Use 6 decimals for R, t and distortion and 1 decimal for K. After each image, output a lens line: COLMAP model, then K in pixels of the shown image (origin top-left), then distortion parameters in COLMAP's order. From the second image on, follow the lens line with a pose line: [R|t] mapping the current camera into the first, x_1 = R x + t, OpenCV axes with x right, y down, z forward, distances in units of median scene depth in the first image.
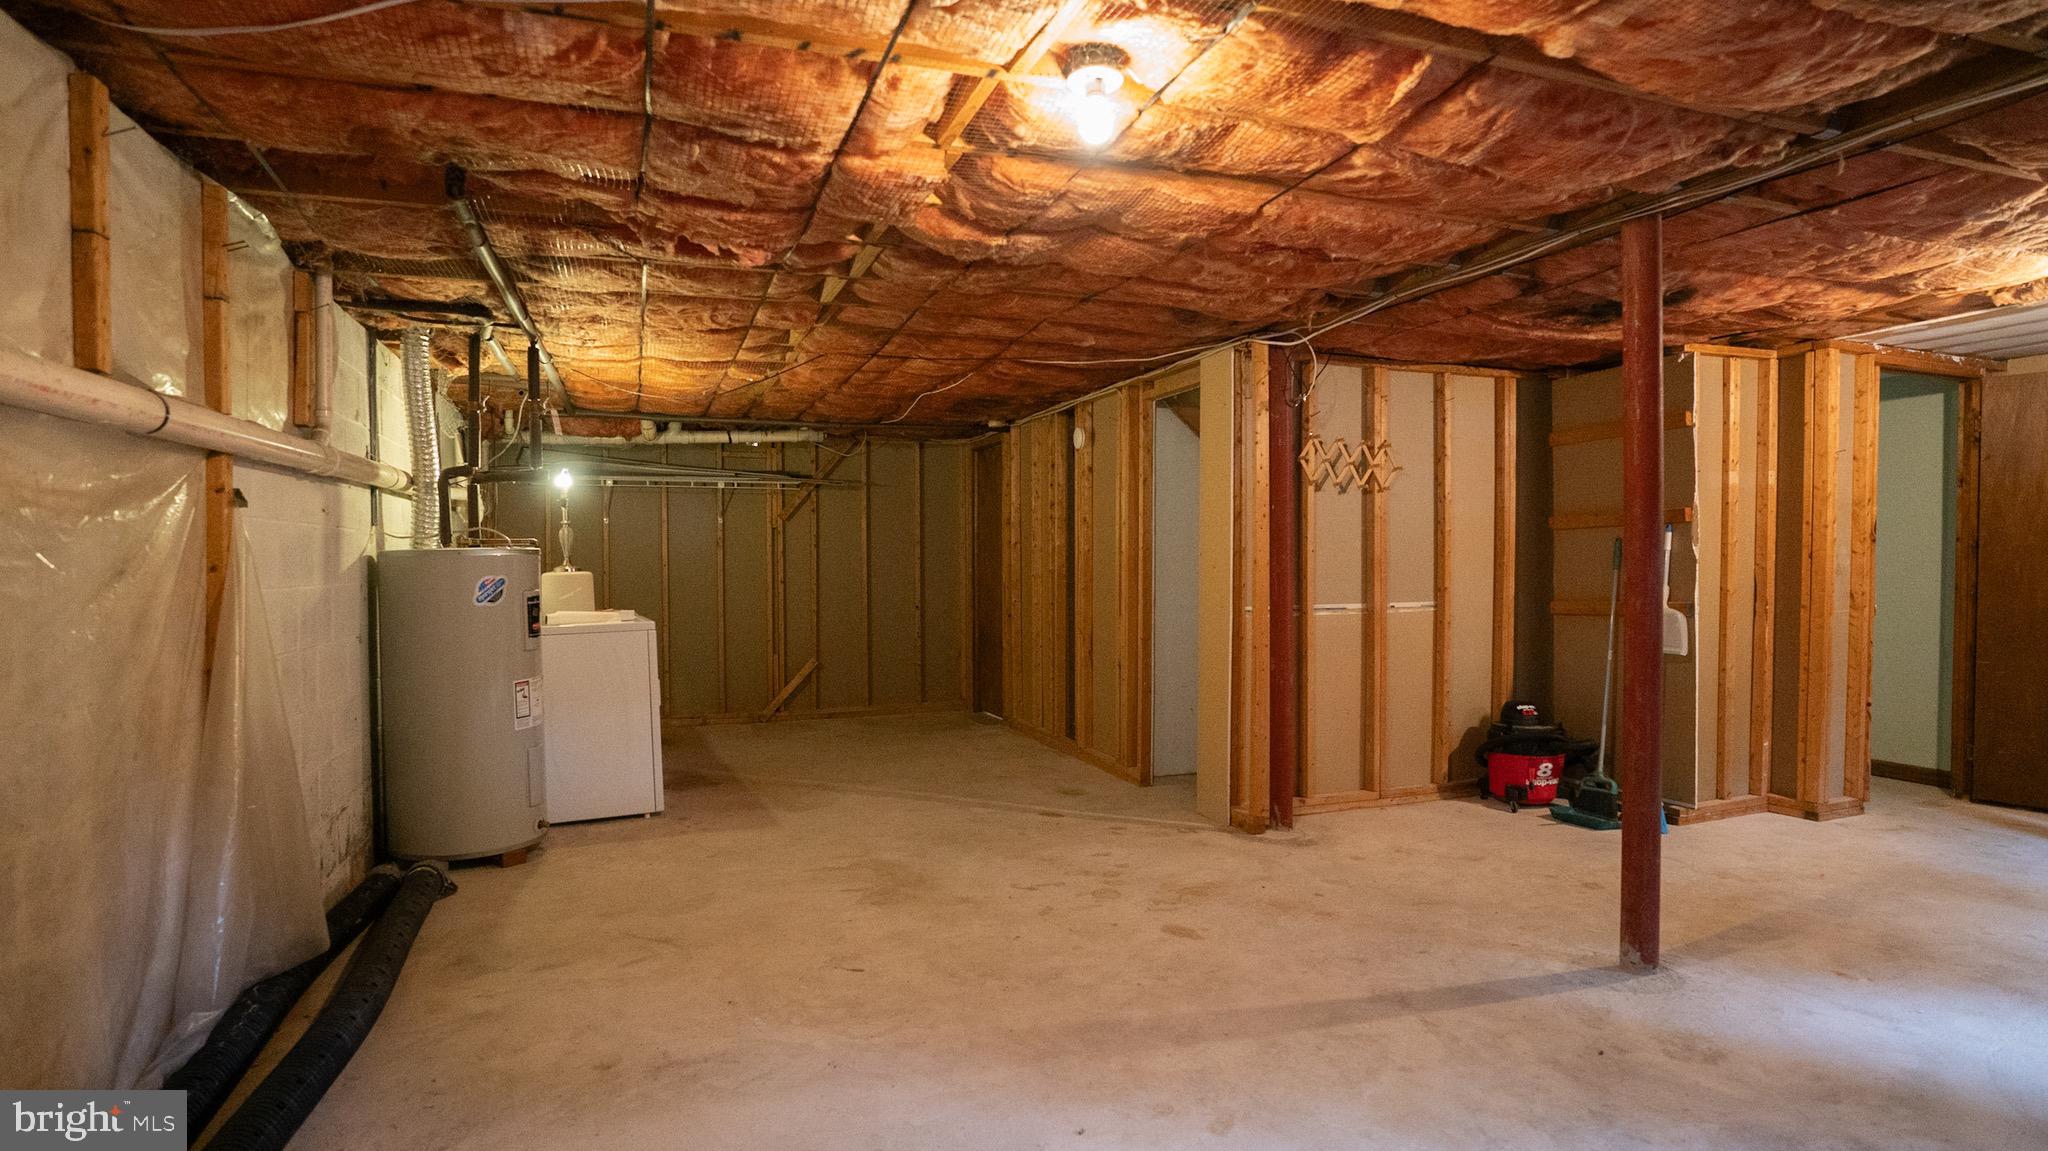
lens RADIAL K [[1051.3, 0, 1024.0], [0, 1051.3, 575.5], [0, 0, 1]] dist [-0.081048, 0.040373]
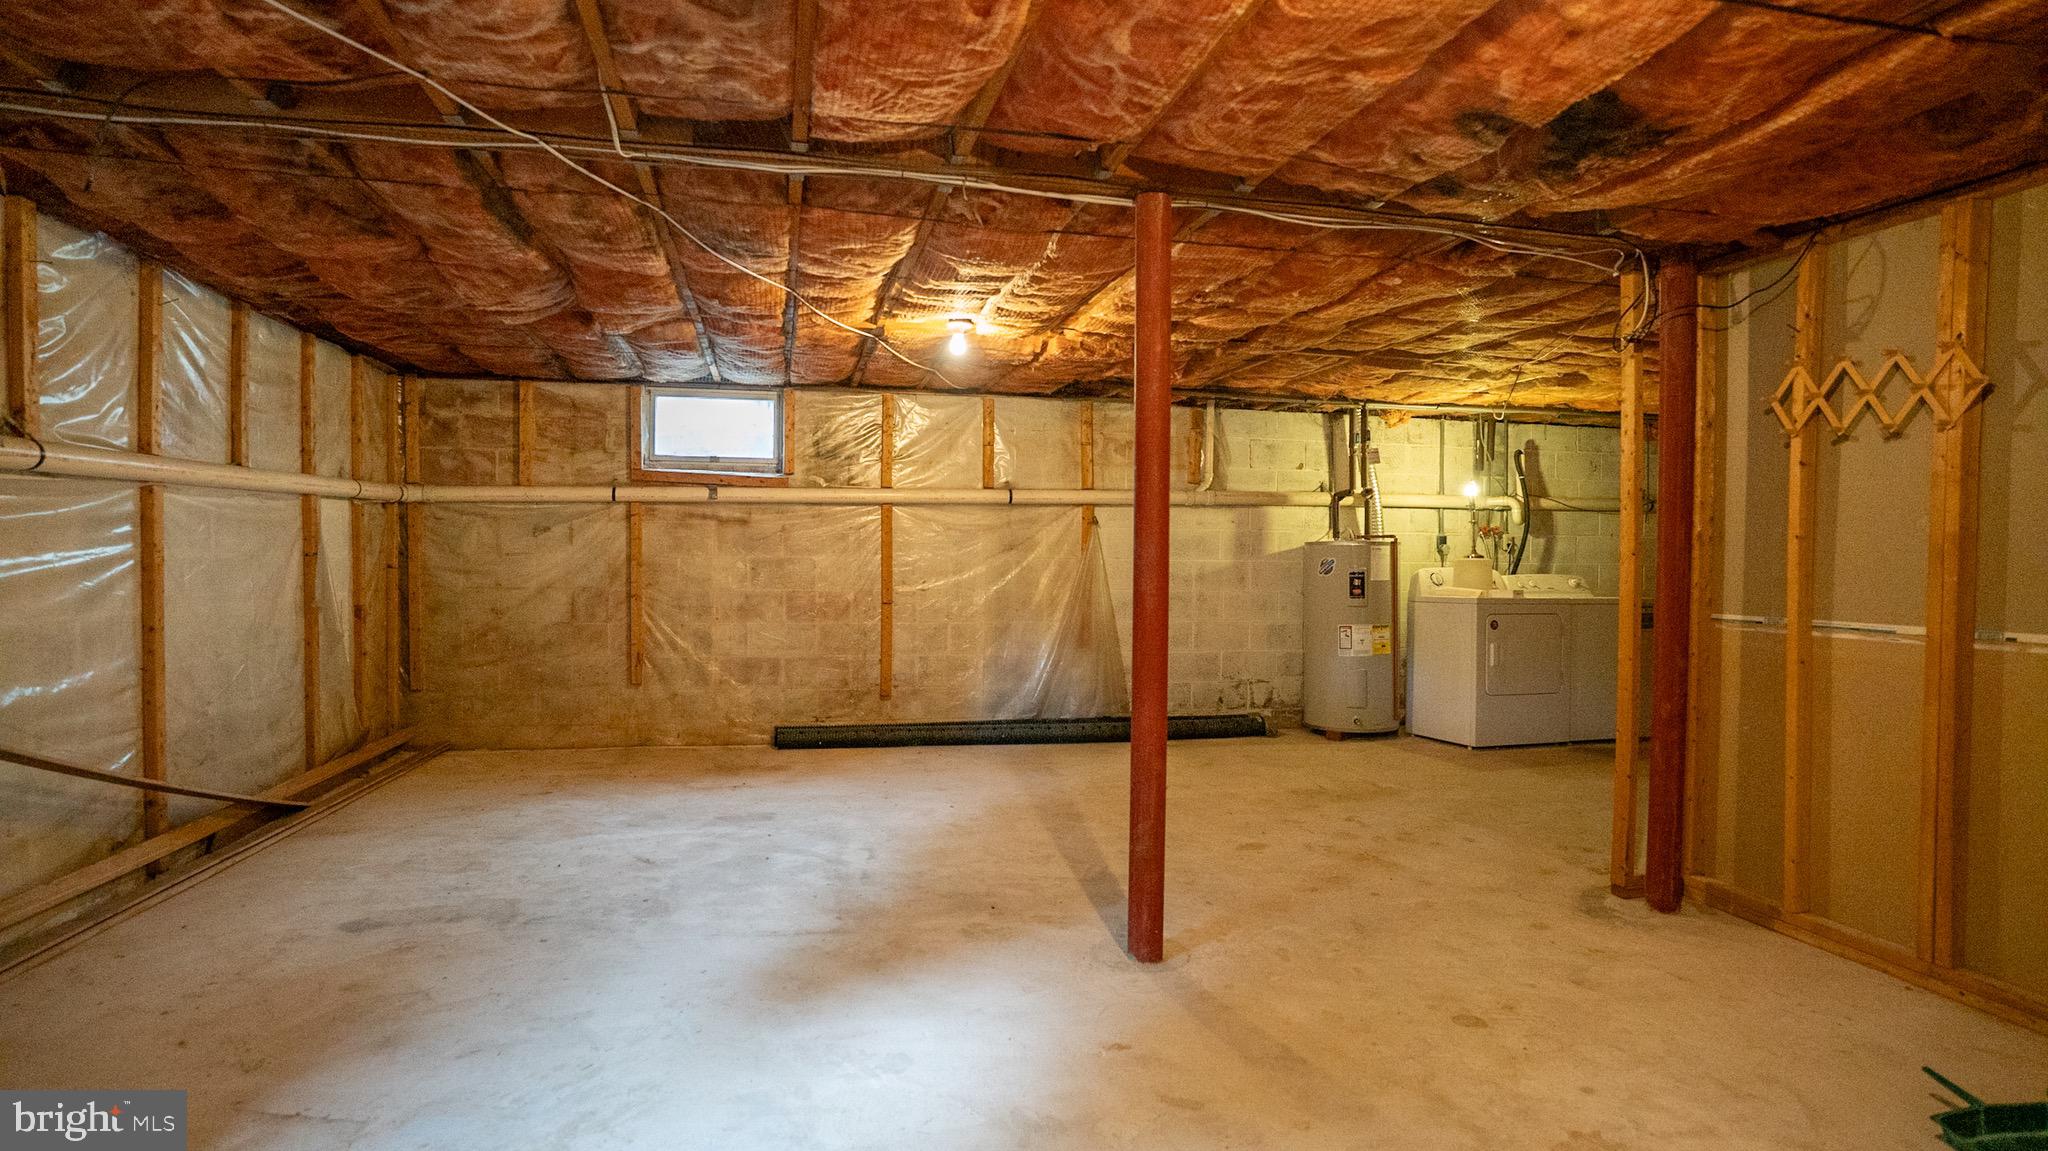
lens RADIAL K [[1051.3, 0, 1024.0], [0, 1051.3, 575.5], [0, 0, 1]] dist [-0.081048, 0.040373]
pose [[-0.100651, 0.028650, -0.994509, 1.289813], [-0.026037, 0.999167, 0.031419, -0.007146], [0.994581, 0.029057, -0.099821, 0.784841]]
